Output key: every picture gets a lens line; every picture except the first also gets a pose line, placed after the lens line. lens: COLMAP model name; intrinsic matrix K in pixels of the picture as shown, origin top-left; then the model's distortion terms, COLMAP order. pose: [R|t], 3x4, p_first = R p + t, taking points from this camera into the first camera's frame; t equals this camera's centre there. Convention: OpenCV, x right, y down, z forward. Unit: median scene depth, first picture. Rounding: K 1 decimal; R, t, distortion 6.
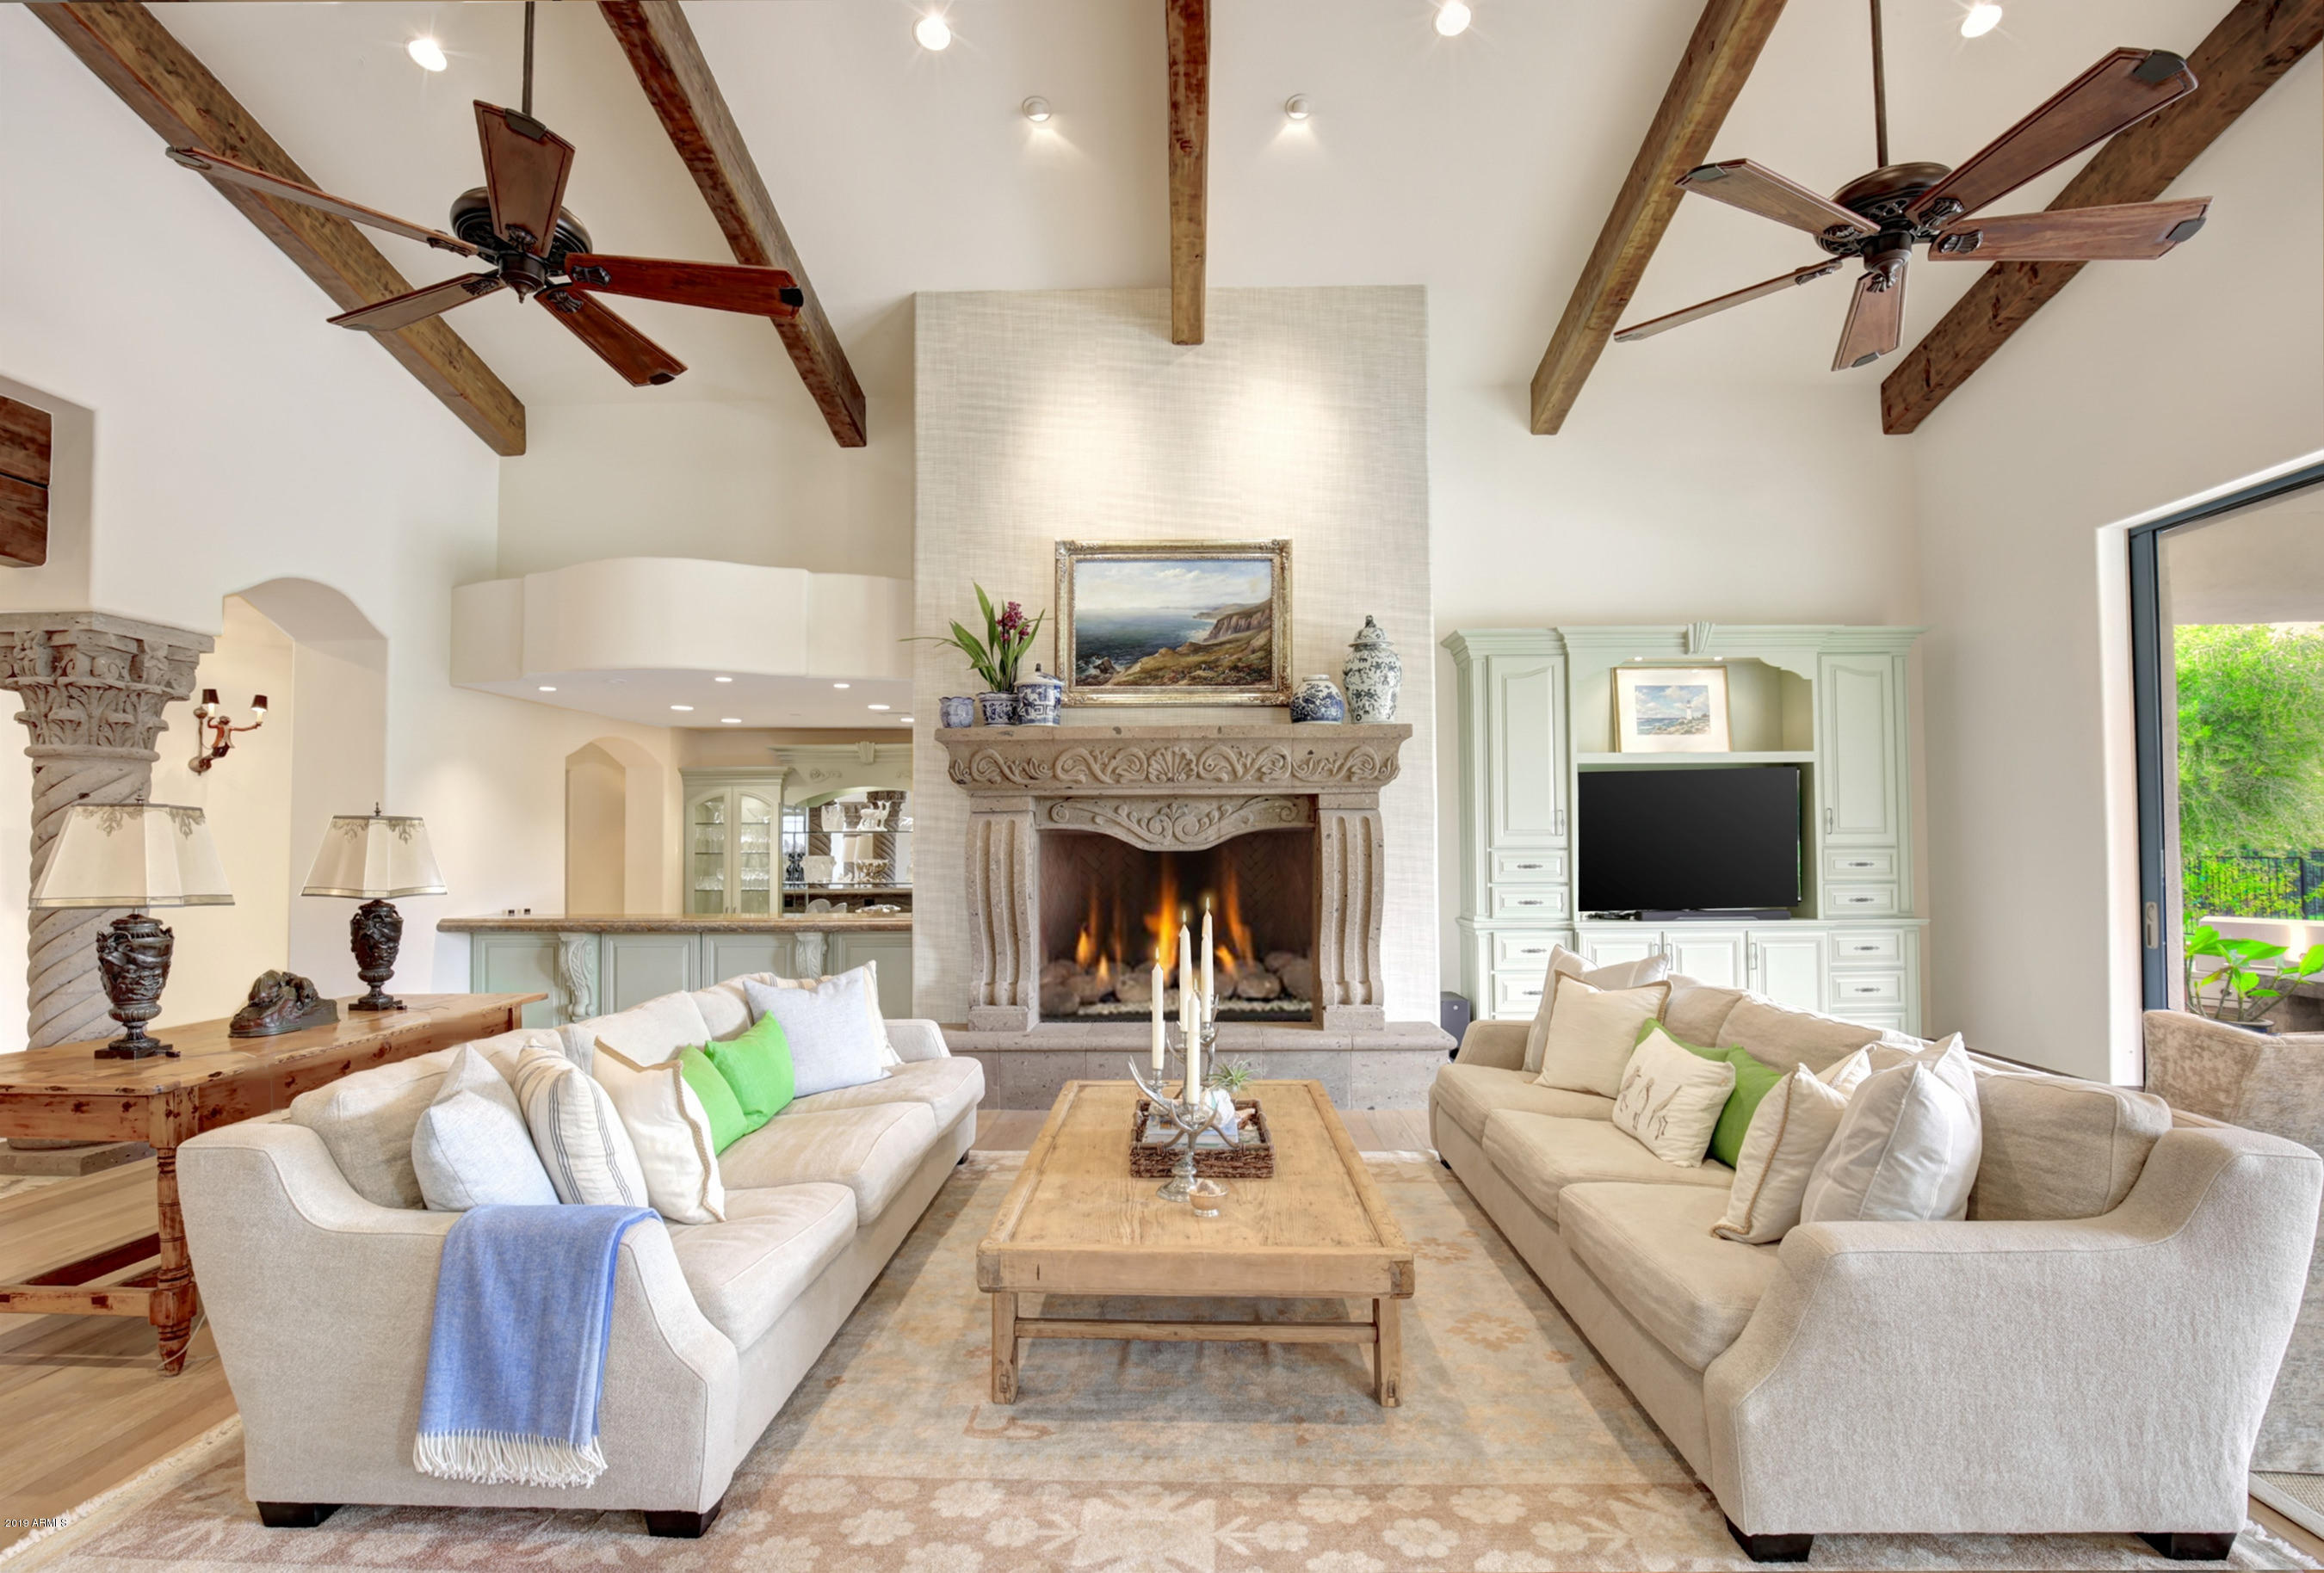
lens RADIAL K [[1099.0, 0, 1167.8], [0, 1099.0, 826.3], [0, 0, 1]] dist [-0.030064, 0.000081]
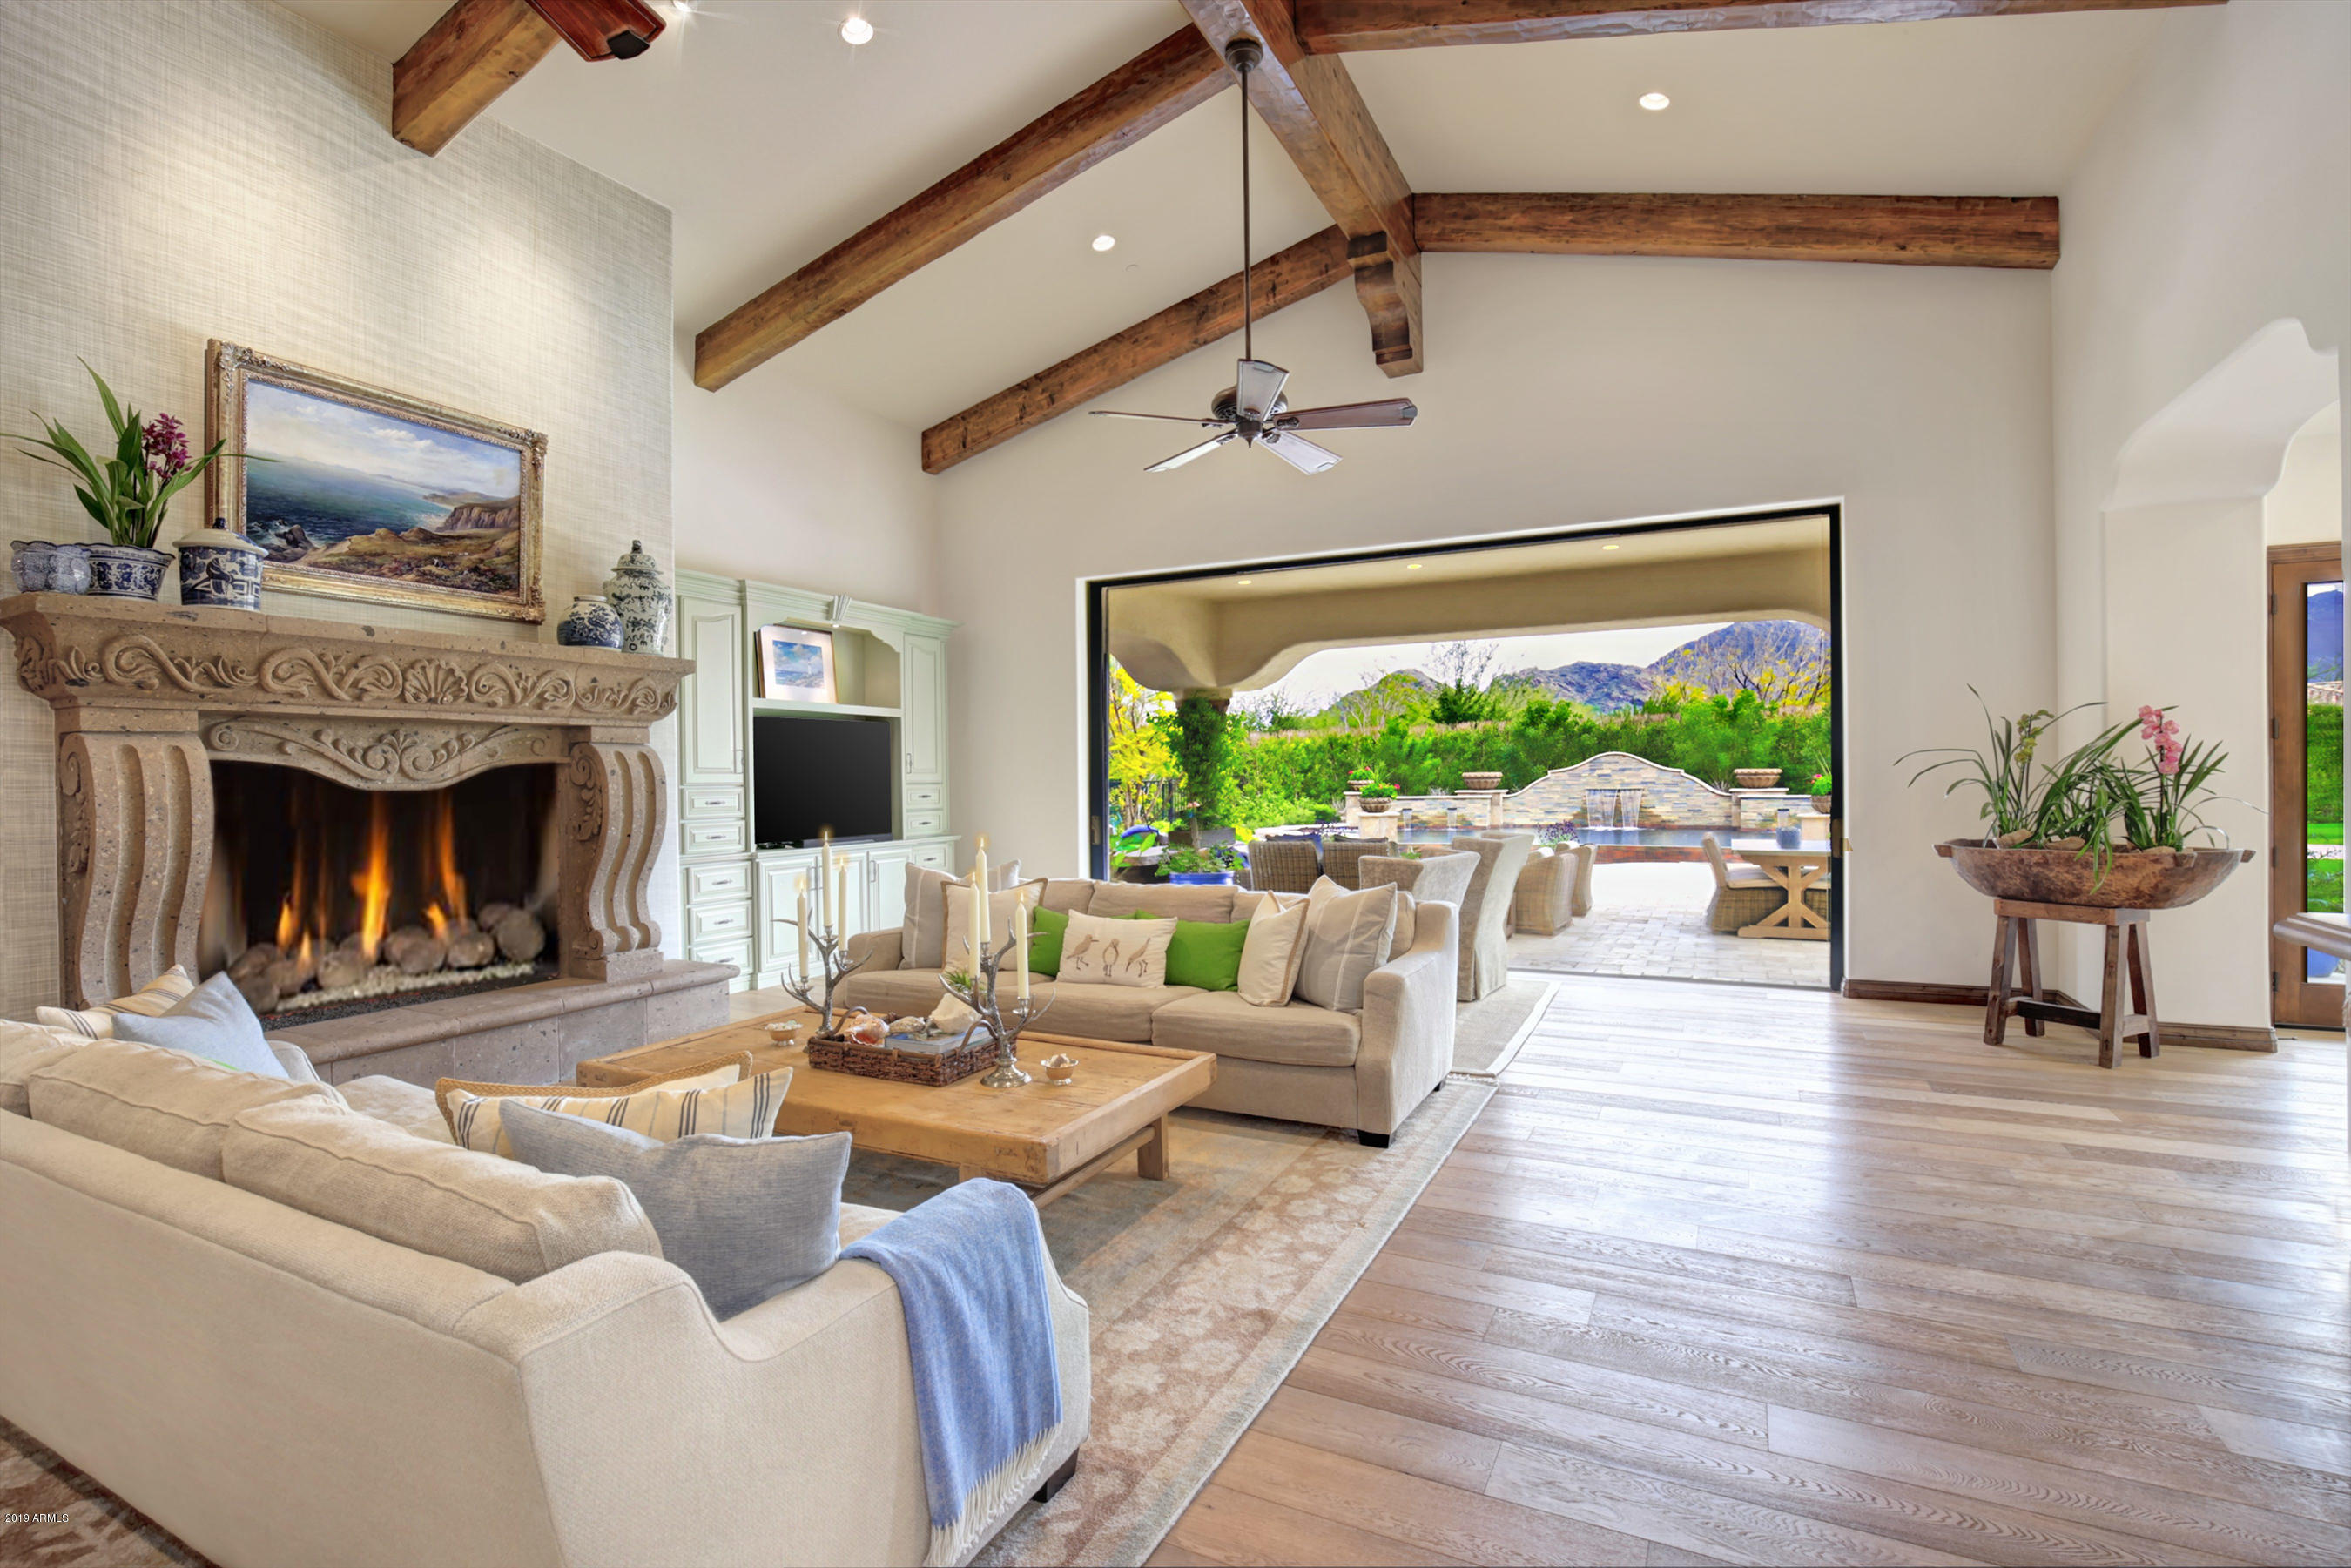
lens RADIAL K [[1069.8, 0, 1175.0], [0, 1069.8, 789.4], [0, 0, 1]] dist [-0.025109, 0.000462]
pose [[0.434956, -0.008611, 0.900410, -0.433232], [-0.008183, 0.999875, 0.013516, 0.007261], [-0.900414, -0.013247, 0.434832, 0.172120]]
